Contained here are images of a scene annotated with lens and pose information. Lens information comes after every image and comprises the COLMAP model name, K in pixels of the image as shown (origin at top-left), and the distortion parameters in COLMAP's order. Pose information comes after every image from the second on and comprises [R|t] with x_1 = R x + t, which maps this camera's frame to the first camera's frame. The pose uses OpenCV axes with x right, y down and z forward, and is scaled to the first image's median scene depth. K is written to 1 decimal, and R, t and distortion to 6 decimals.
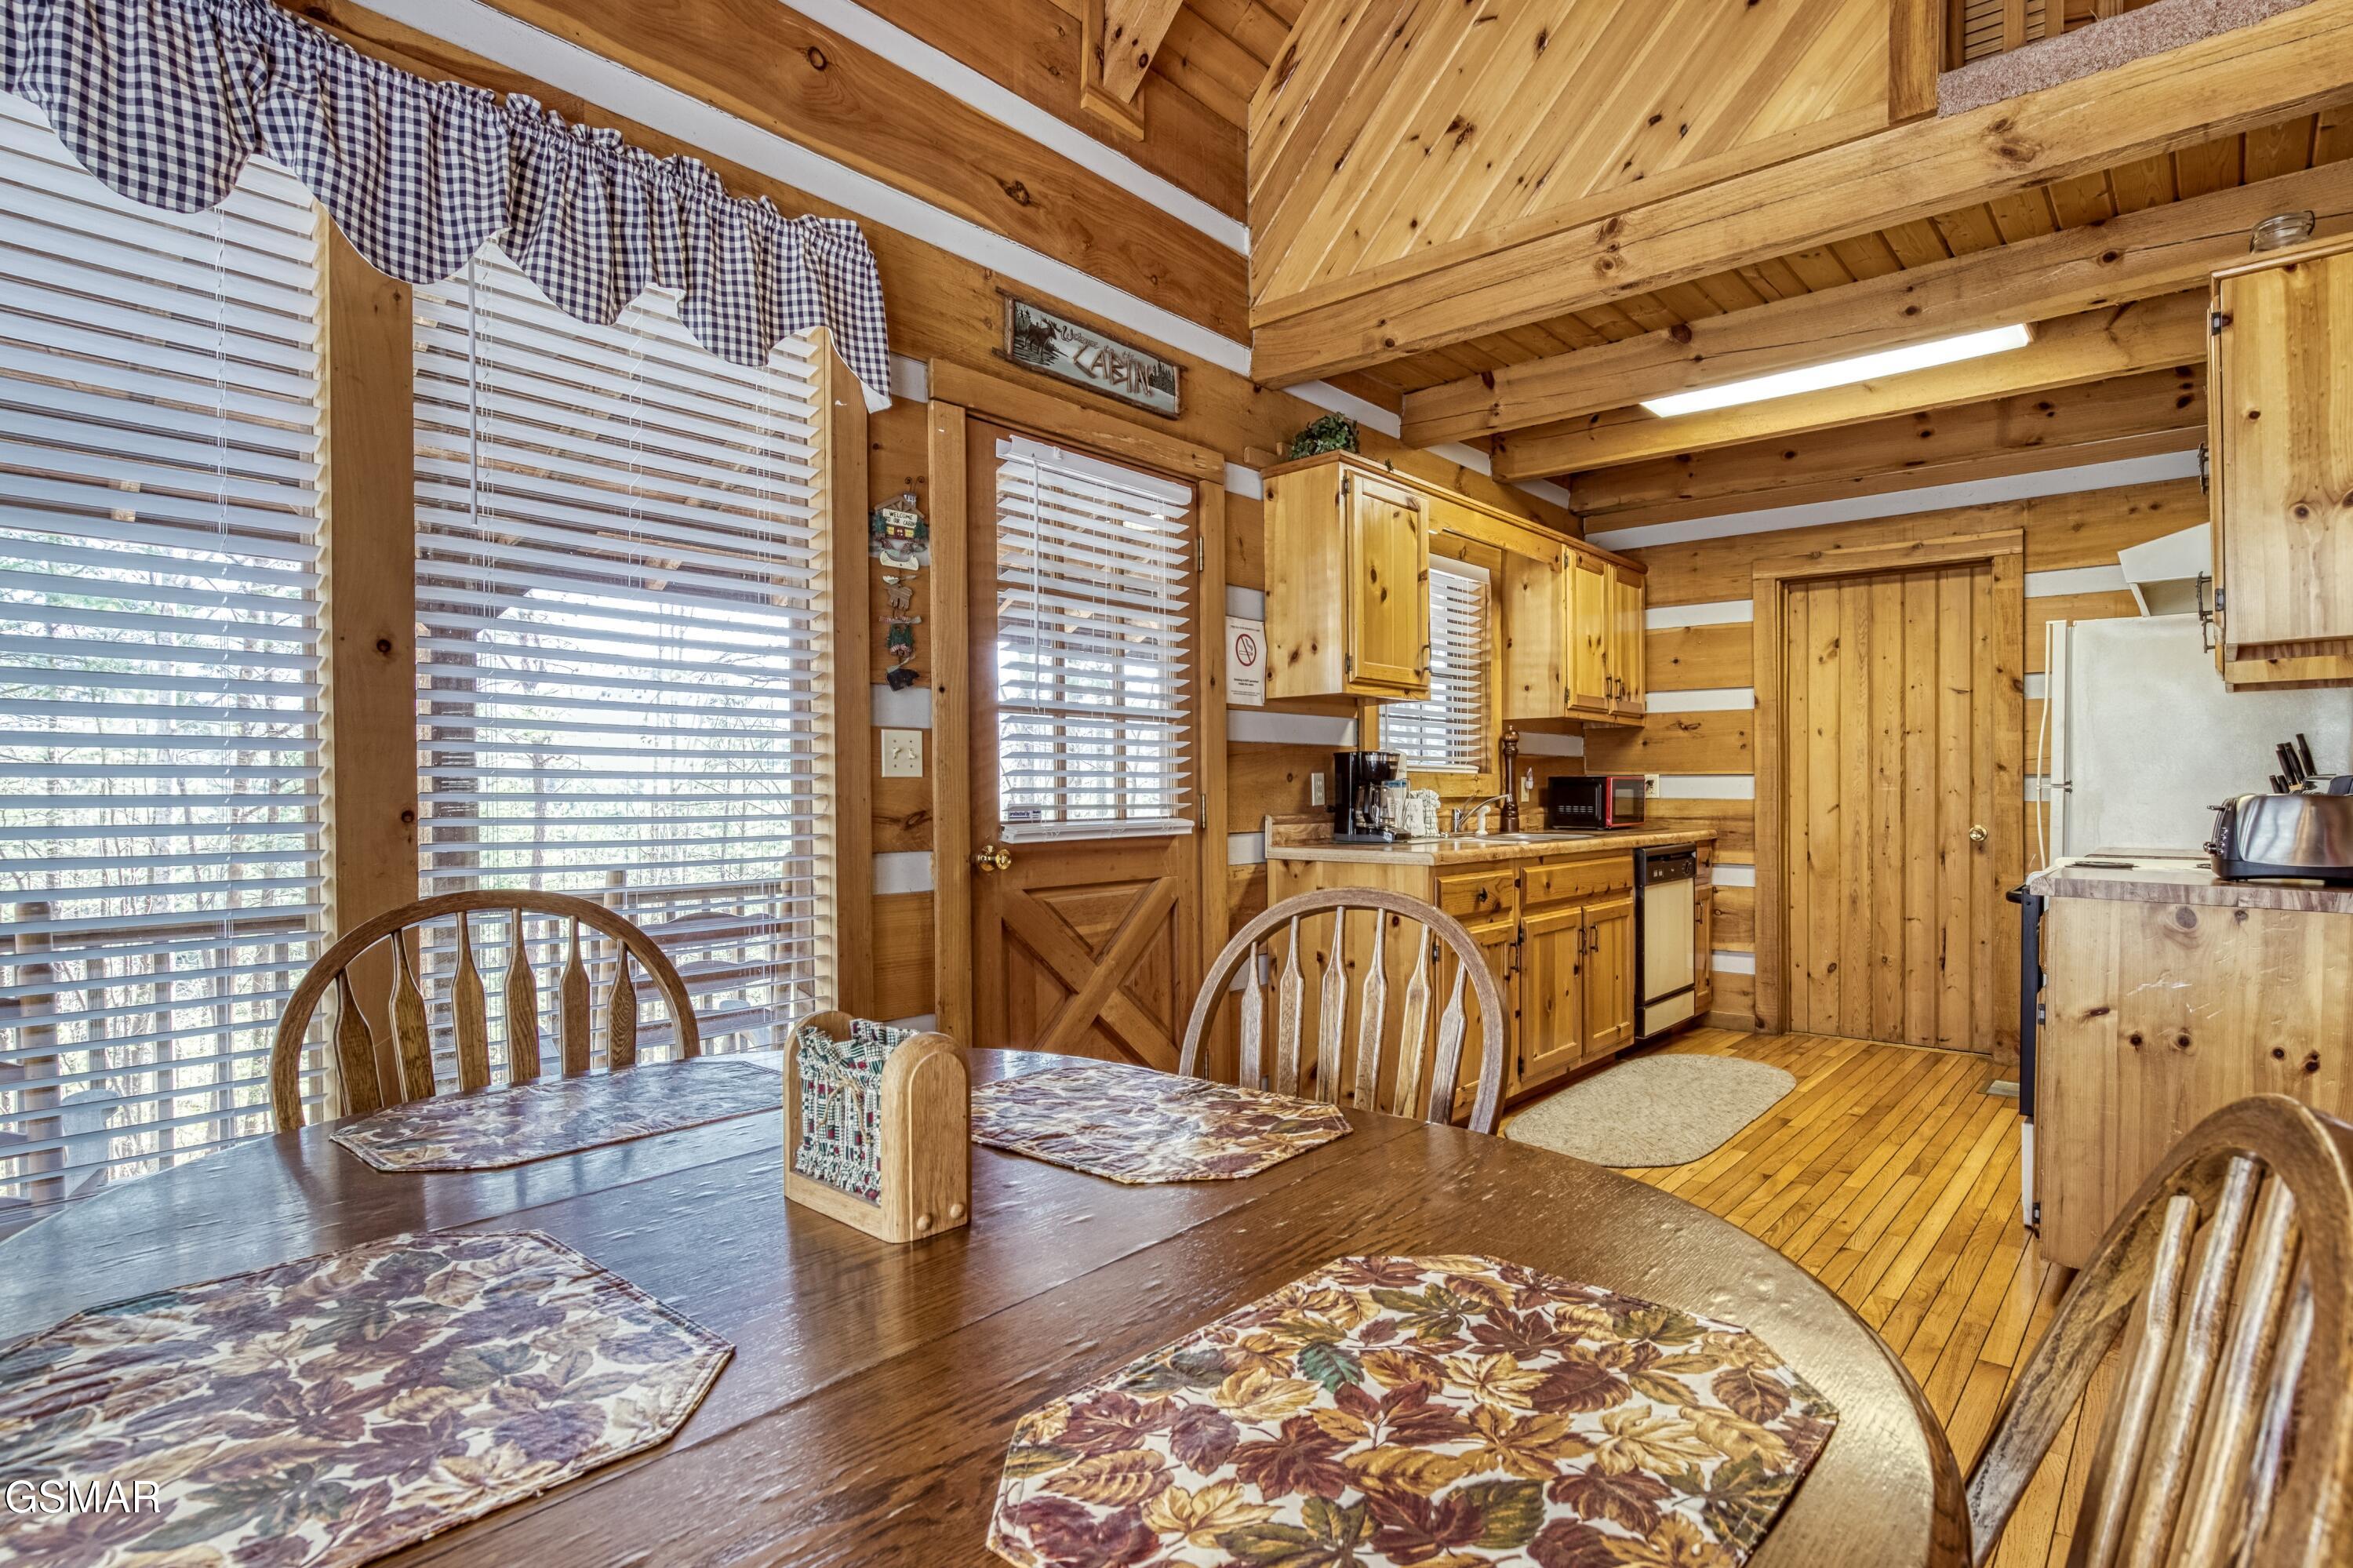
lens RADIAL K [[1213.9, 0, 1232.7], [0, 1213.9, 792.7], [0, 0, 1]] dist [-0.002051, 0.000144]
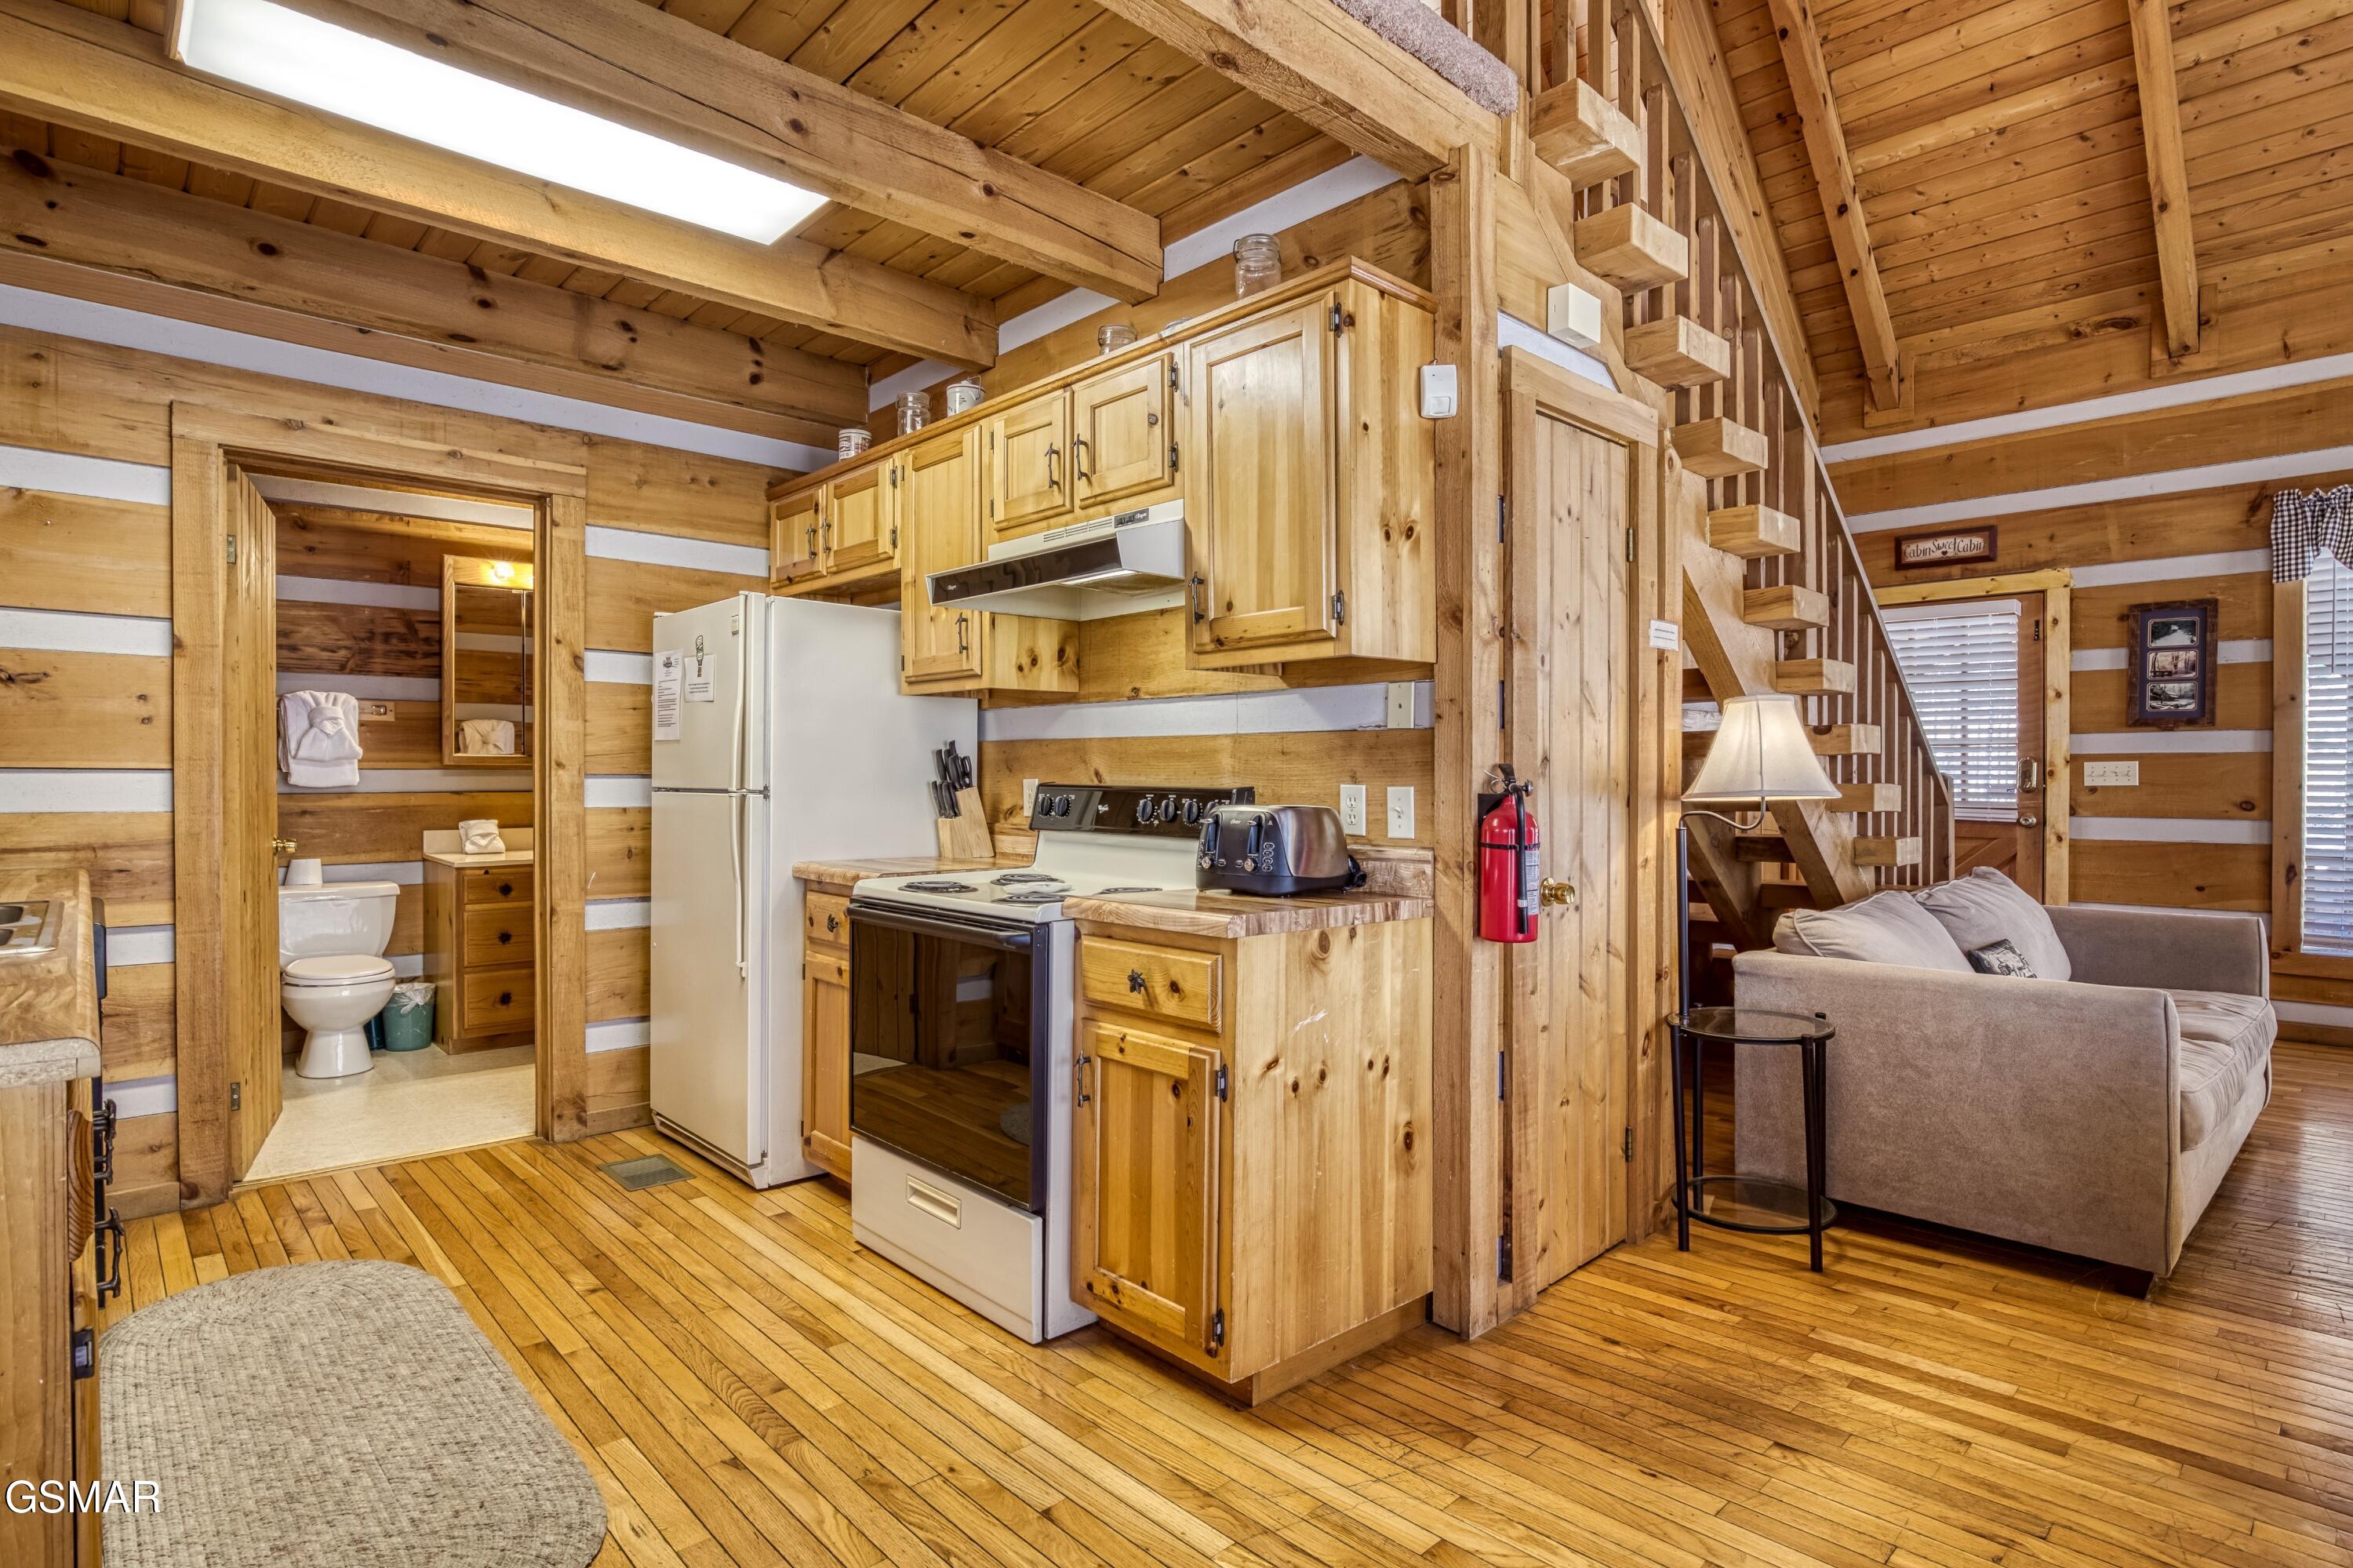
lens RADIAL K [[1179.1, 0, 1176.5], [0, 1179.1, 784.0], [0, 0, 1]] dist [-0.037043, 0.010170]
pose [[0.128356, -0.003147, 0.991723, -0.060746], [-0.000381, 0.999995, 0.003223, -0.010527], [-0.991728, -0.000792, 0.128355, 0.479988]]
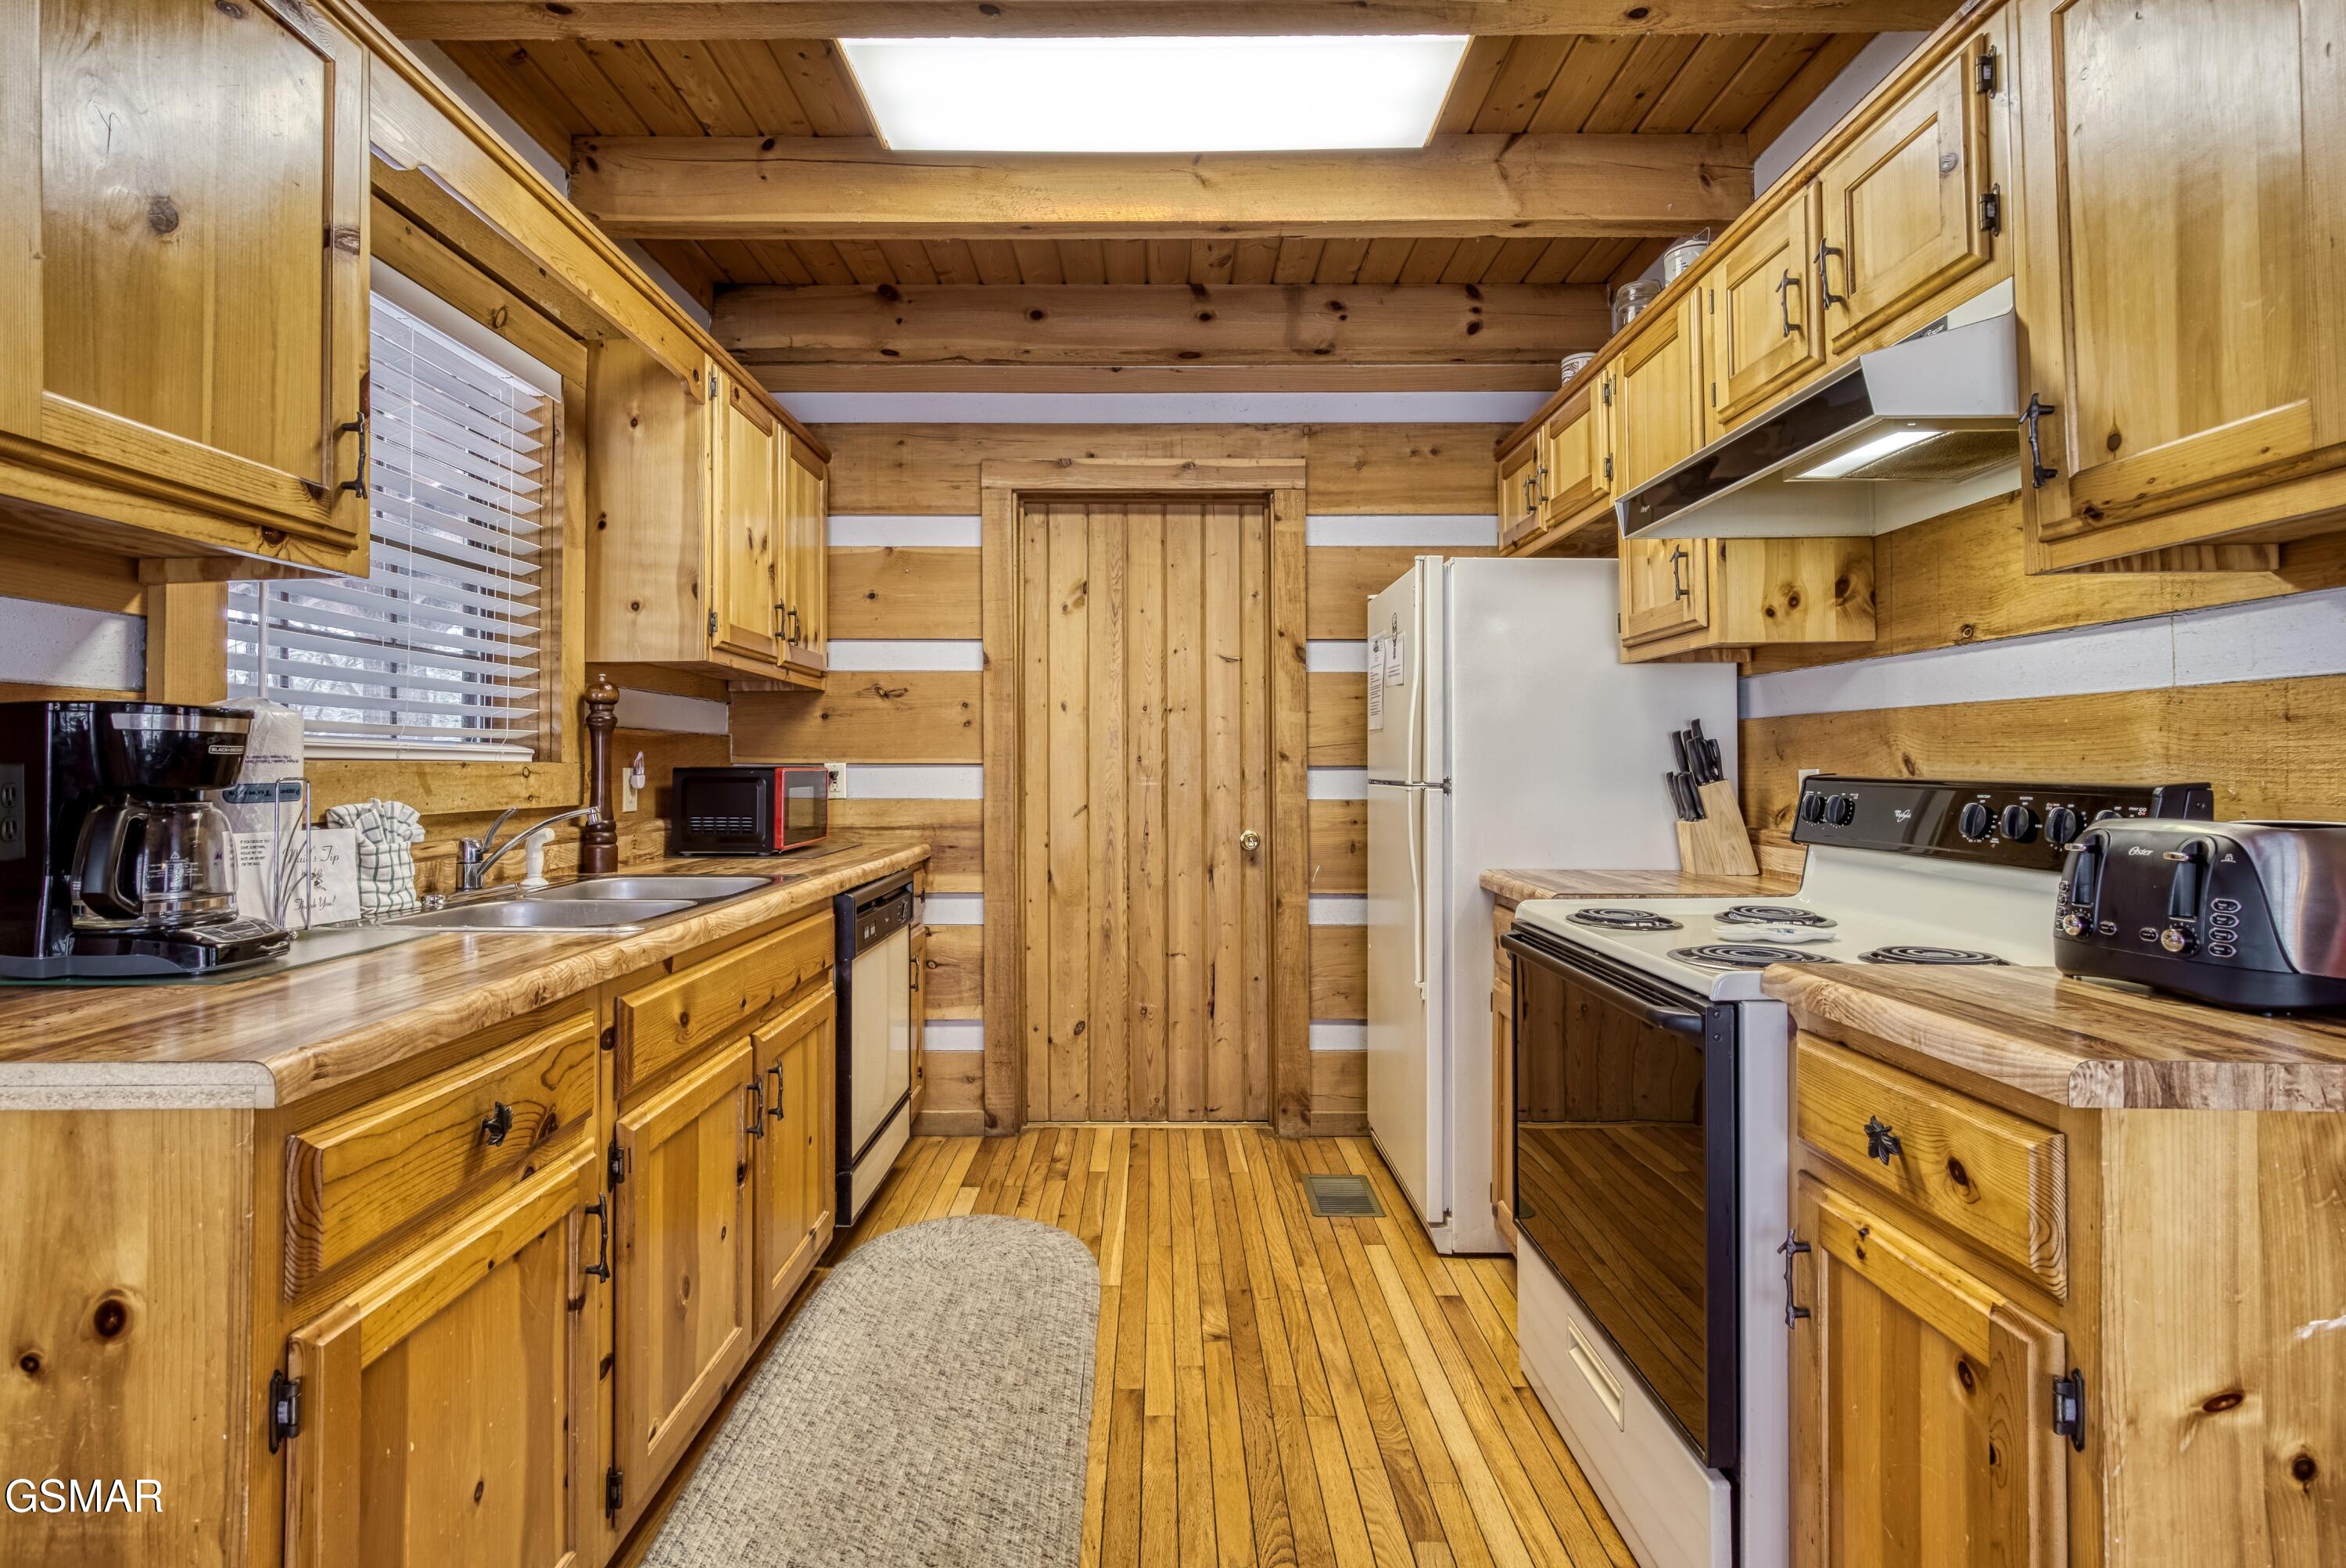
lens RADIAL K [[1105.1, 0, 1165.7], [0, 1105.1, 739.7], [0, 0, 1]] dist [-0.002661, 0.001401]
pose [[0.772046, 0.015717, 0.635372, 0.112219], [0.002908, 0.999596, -0.028261, -0.011301], [-0.635560, 0.023667, 0.771689, 0.468139]]
